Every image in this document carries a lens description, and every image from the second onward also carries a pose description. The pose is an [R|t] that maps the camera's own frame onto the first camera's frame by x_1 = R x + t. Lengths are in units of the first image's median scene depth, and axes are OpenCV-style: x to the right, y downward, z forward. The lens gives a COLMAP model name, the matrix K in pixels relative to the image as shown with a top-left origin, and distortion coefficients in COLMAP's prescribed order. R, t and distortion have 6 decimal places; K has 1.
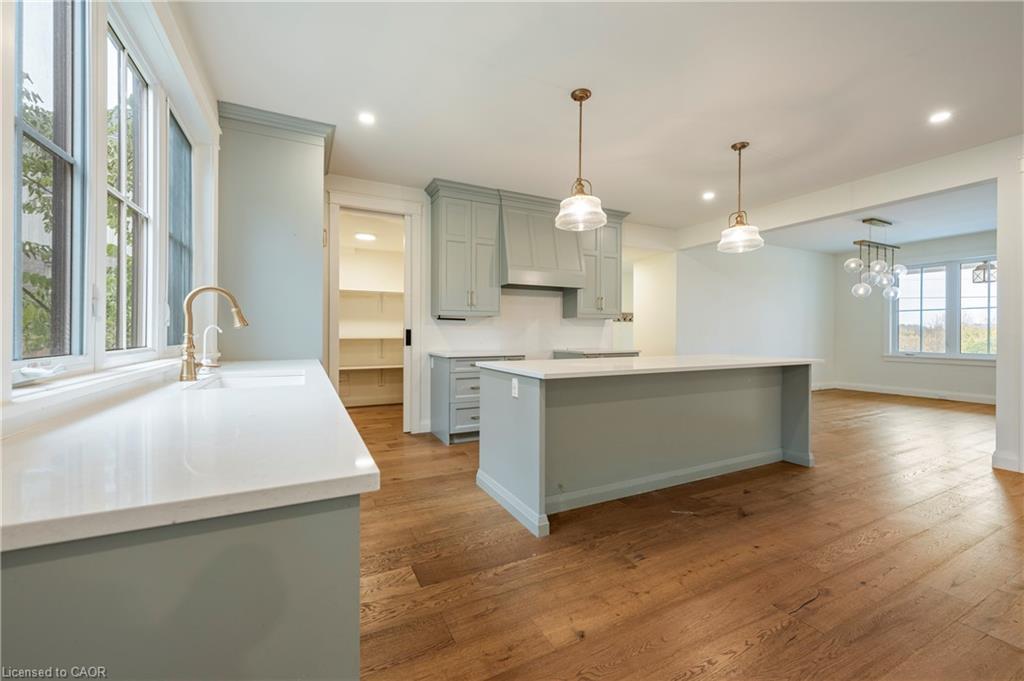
lens RADIAL K [[409.7, 0, 510.0], [0, 409.7, 331.5], [0, 0, 1]] dist [-0.000764, 0.000078]
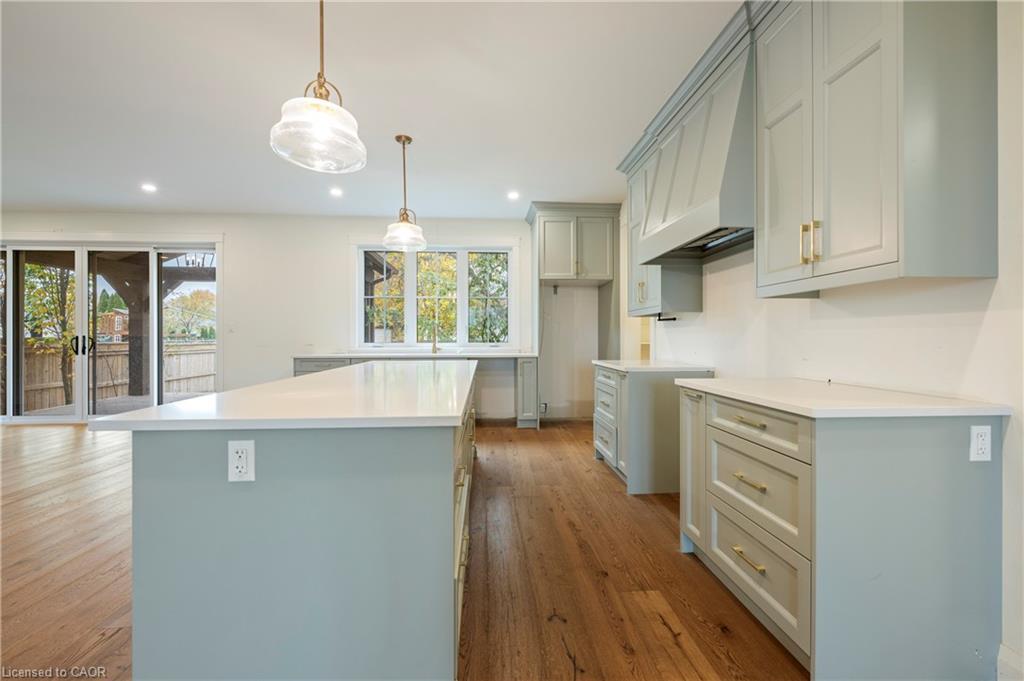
lens RADIAL K [[409.7, 0, 510.0], [0, 409.7, 331.5], [0, 0, 1]] dist [-0.000764, 0.000078]
pose [[-0.395583, -0.018722, -0.918239, 1.146030], [-0.000756, 0.999799, -0.020059, 0.011865], [0.918430, -0.007241, -0.395518, 1.756989]]
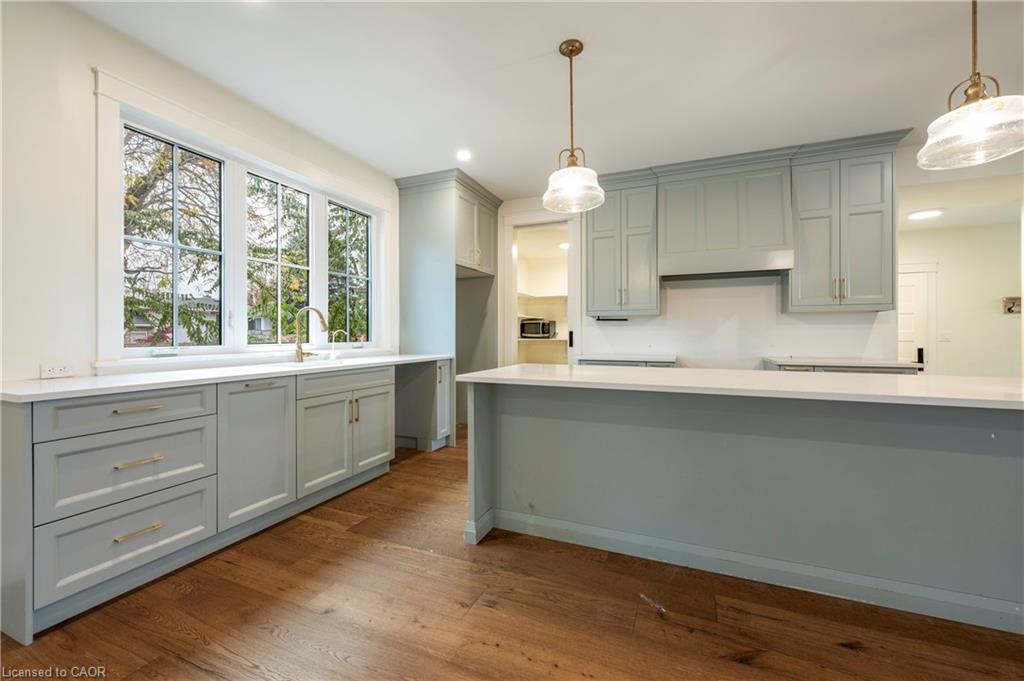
lens RADIAL K [[409.7, 0, 510.0], [0, 409.7, 331.5], [0, 0, 1]] dist [-0.000764, 0.000078]
pose [[0.647372, -0.007532, -0.762137, 0.722574], [0.003300, 0.999969, -0.007079, 0.004763], [0.762167, 0.002068, 0.647377, 0.363274]]
